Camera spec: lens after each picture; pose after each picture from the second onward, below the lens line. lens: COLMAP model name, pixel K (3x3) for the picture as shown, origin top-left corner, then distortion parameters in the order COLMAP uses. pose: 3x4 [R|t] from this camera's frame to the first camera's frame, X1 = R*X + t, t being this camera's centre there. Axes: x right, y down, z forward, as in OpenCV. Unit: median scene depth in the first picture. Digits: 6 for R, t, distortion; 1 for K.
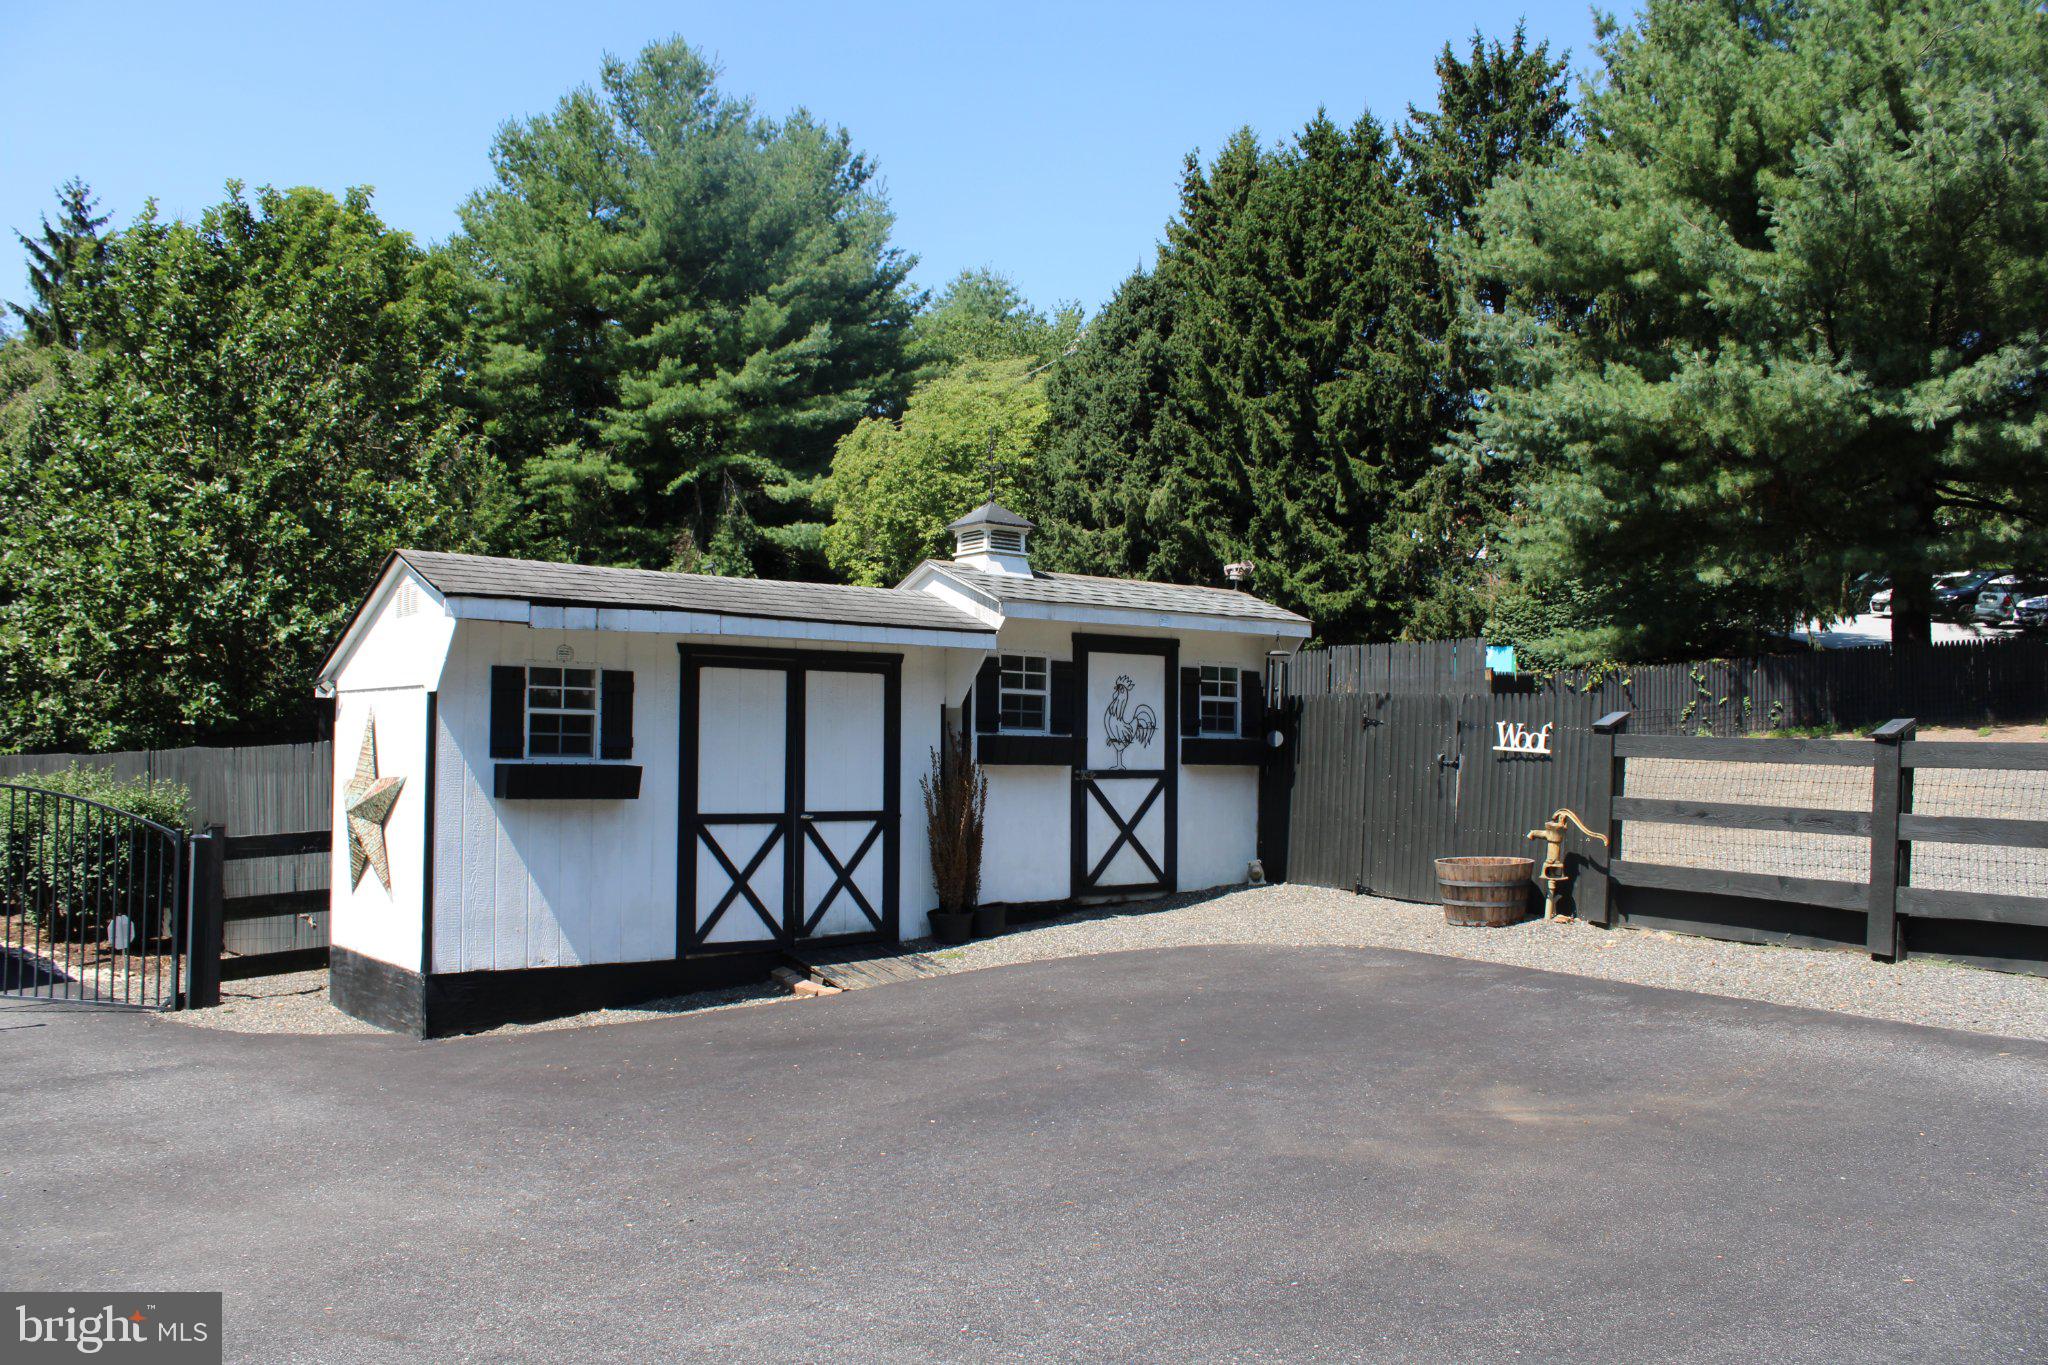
lens RADIAL K [[1686.8, 0, 1017.9], [0, 1686.8, 687.4], [0, 0, 1]] dist [-0.173747, 0.162098]
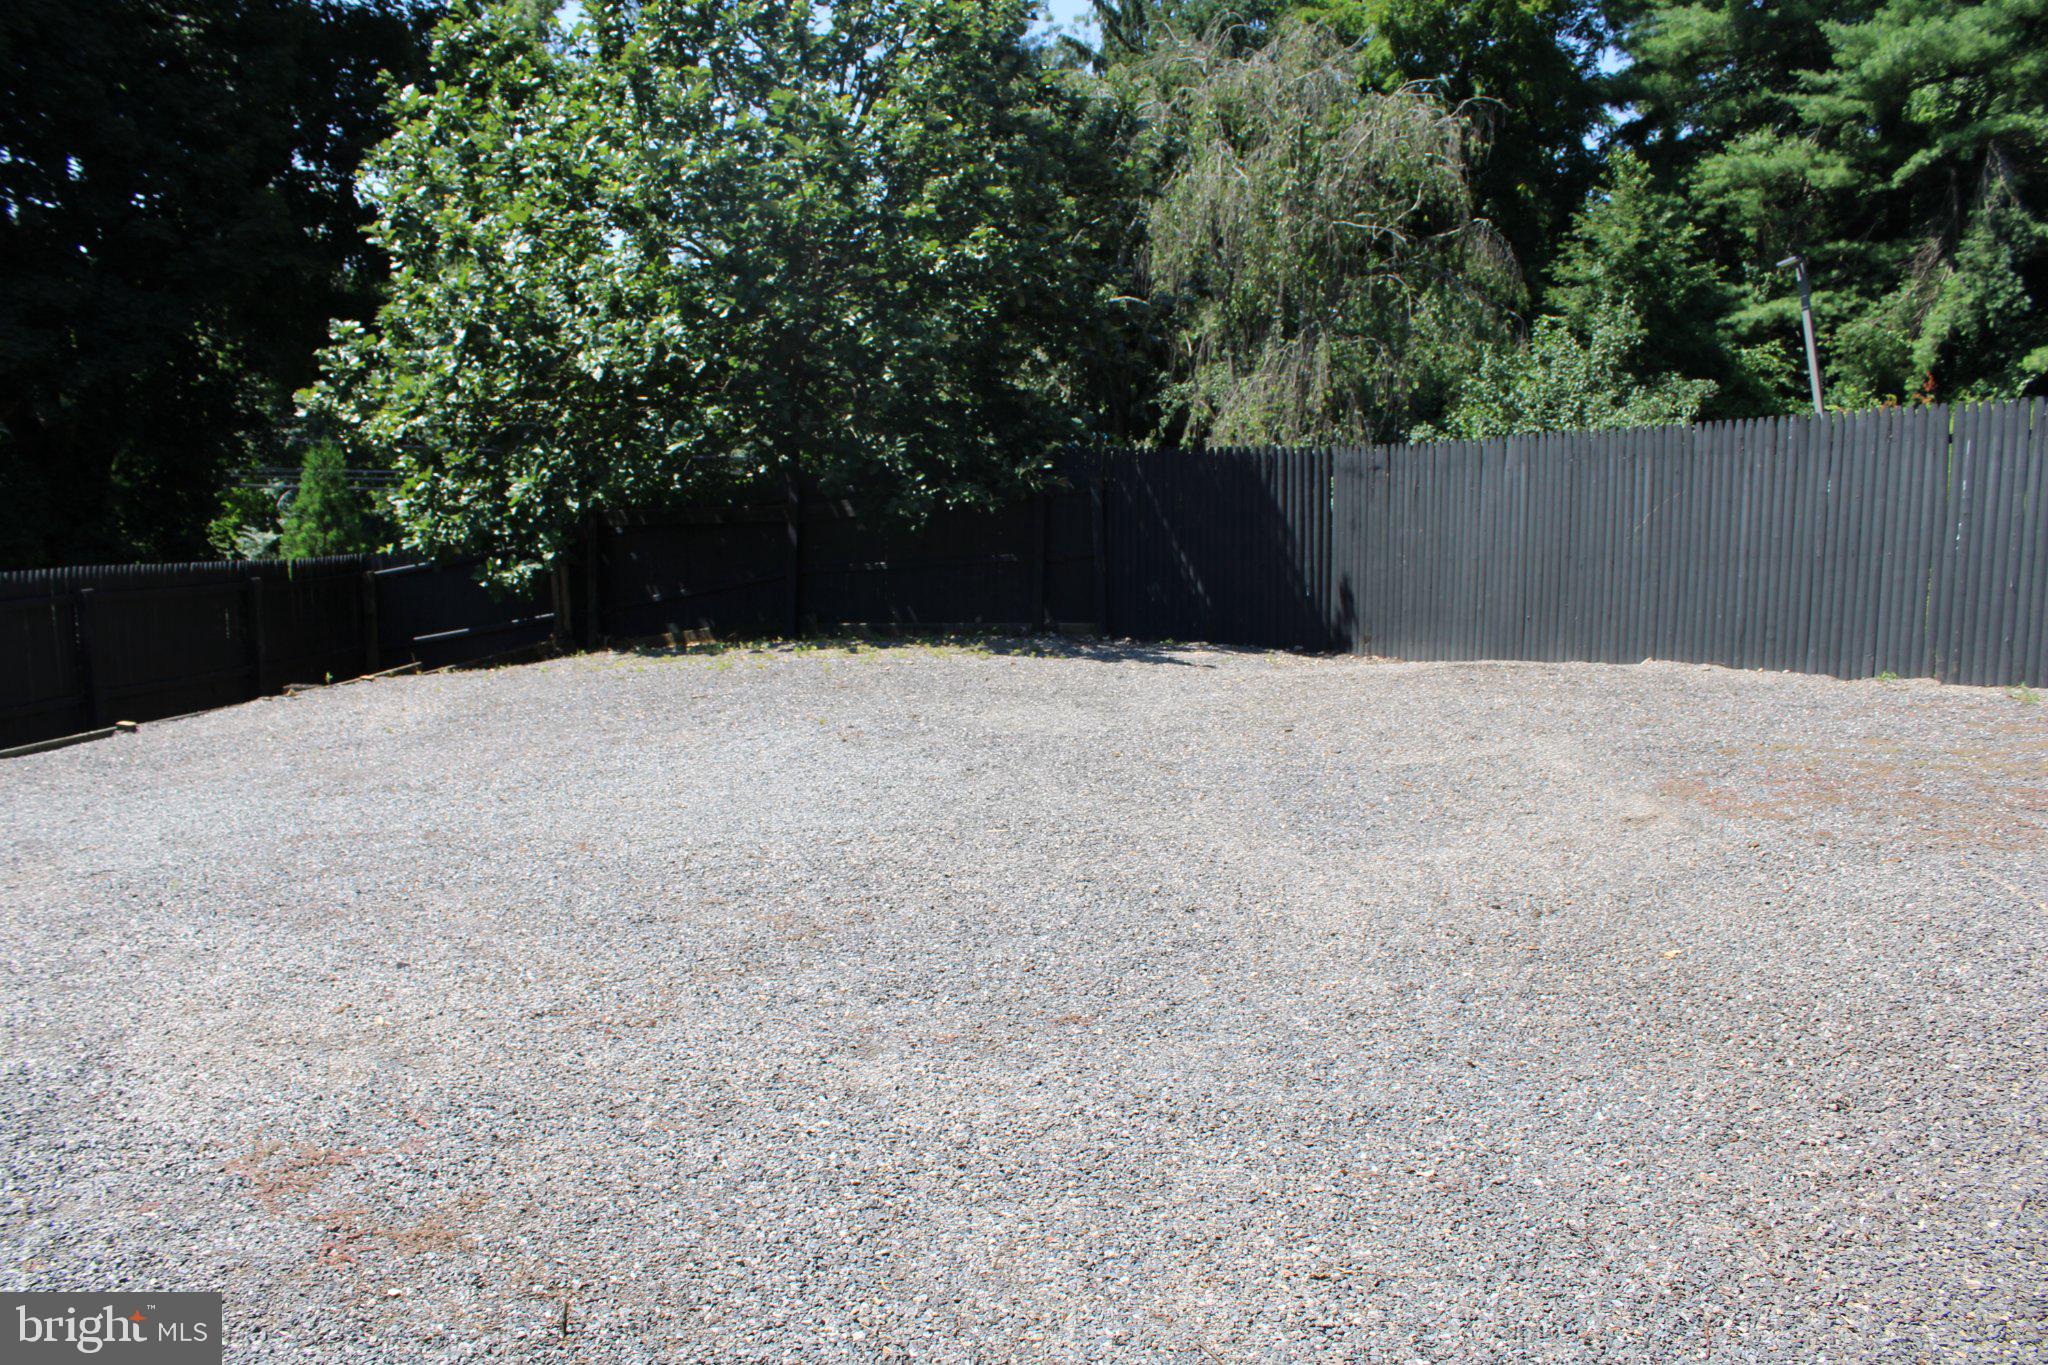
lens RADIAL K [[1686.8, 0, 1017.9], [0, 1686.8, 687.4], [0, 0, 1]] dist [-0.173747, 0.162098]
pose [[0.693347, 0.092150, -0.714687, 0.053820], [0.003028, 0.991408, 0.130768, 0.002835], [0.720597, -0.092832, 0.687111, 0.365285]]
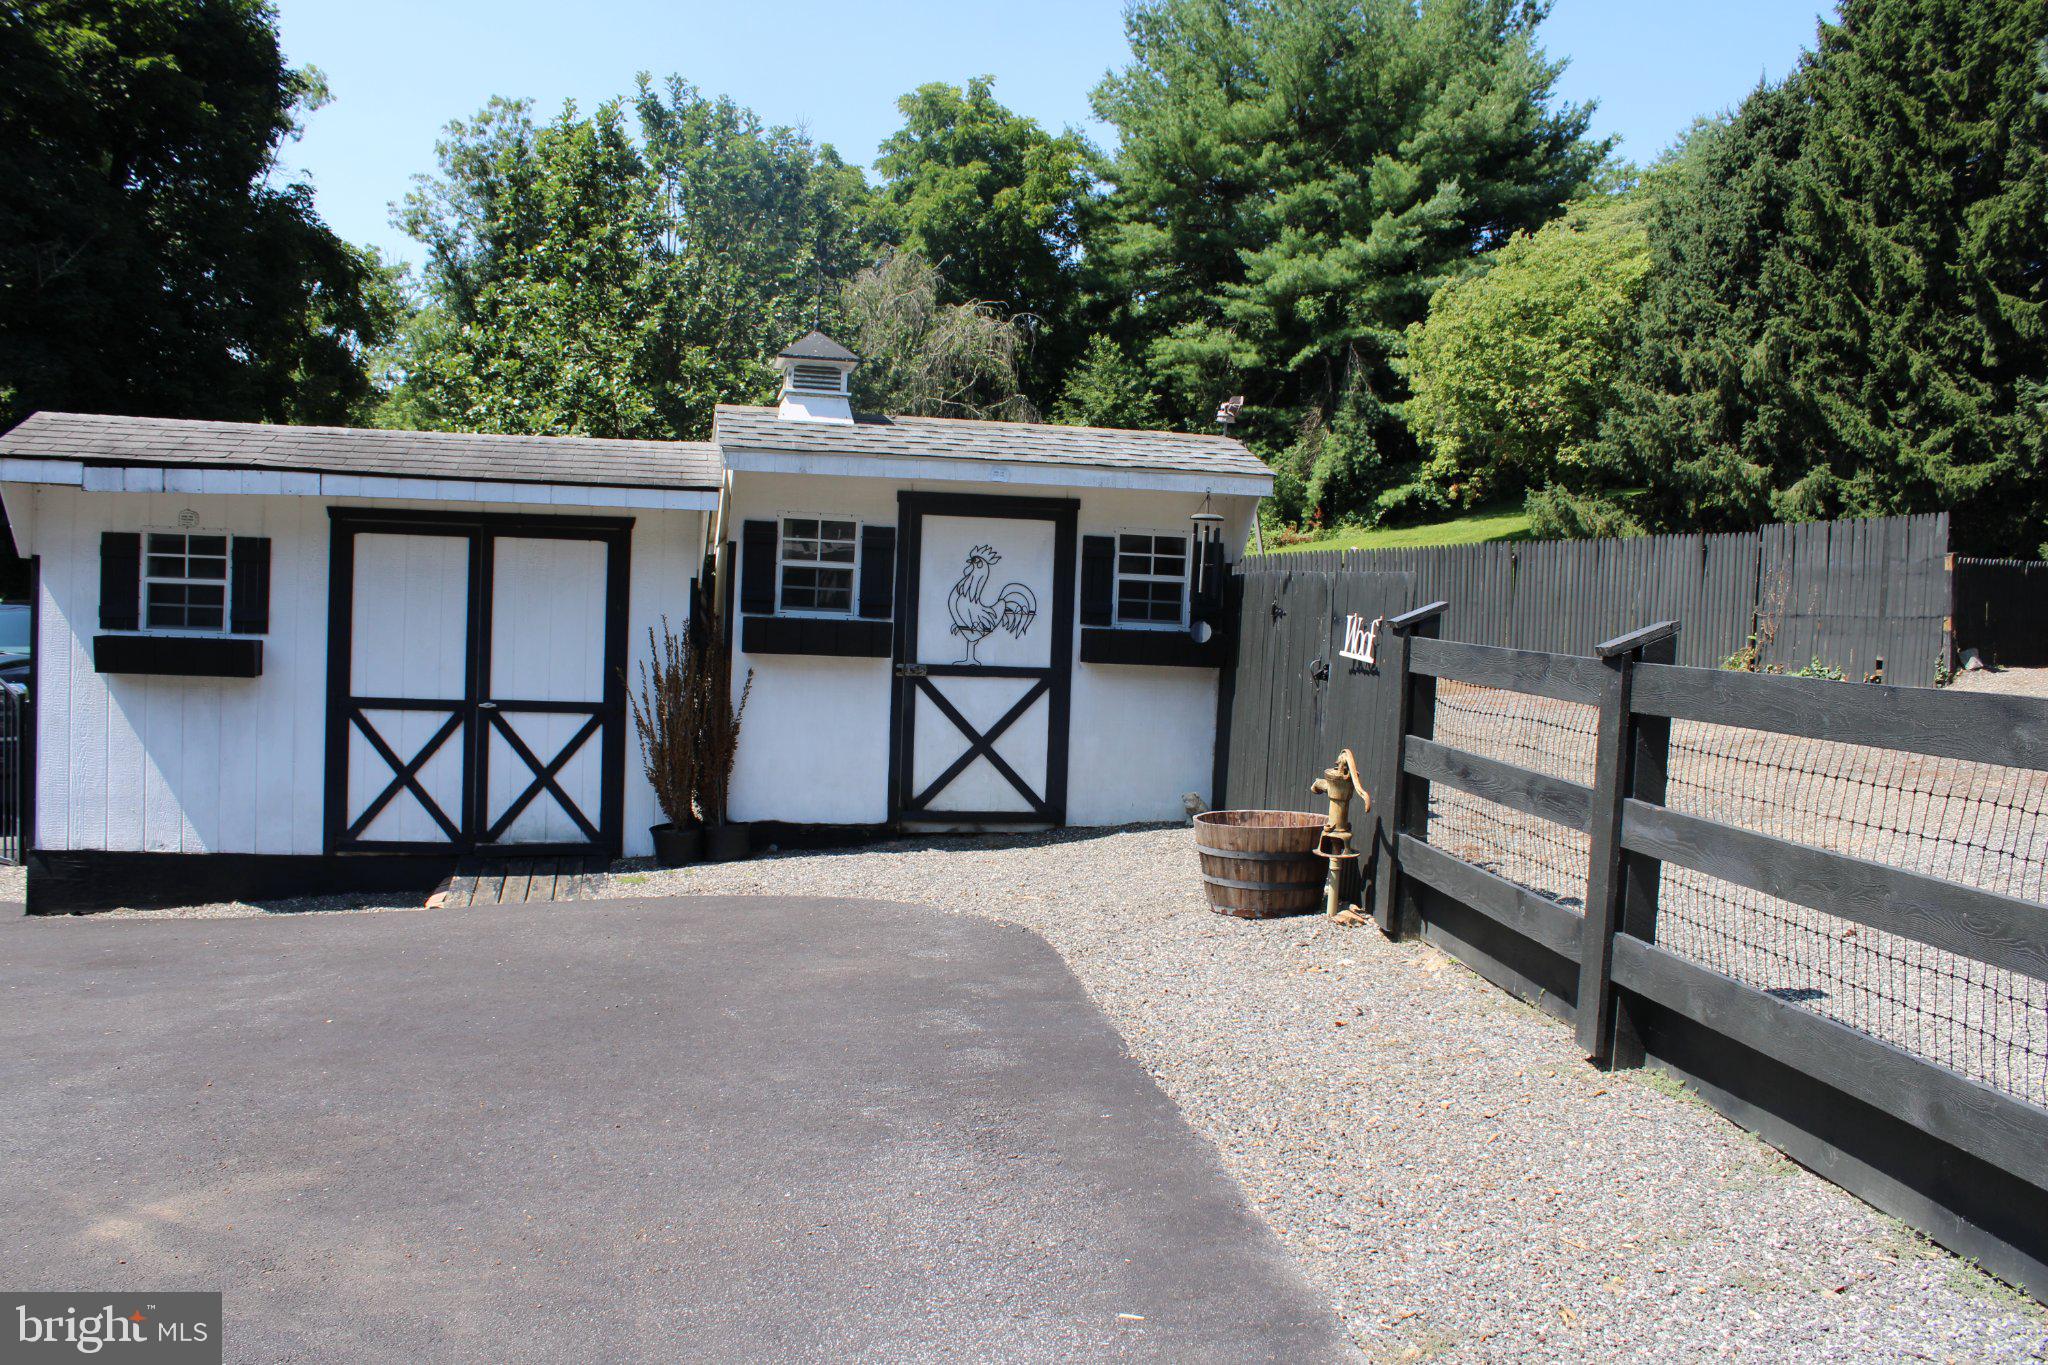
lens RADIAL K [[1692.9, 0, 1013.0], [0, 1692.9, 686.4], [0, 0, 1]] dist [-0.169347, 0.149843]
pose [[0.891263, 0.041298, -0.451603, 0.129585], [-0.011563, 0.997590, 0.068408, 0.001244], [0.453340, -0.055748, 0.889593, 0.090894]]
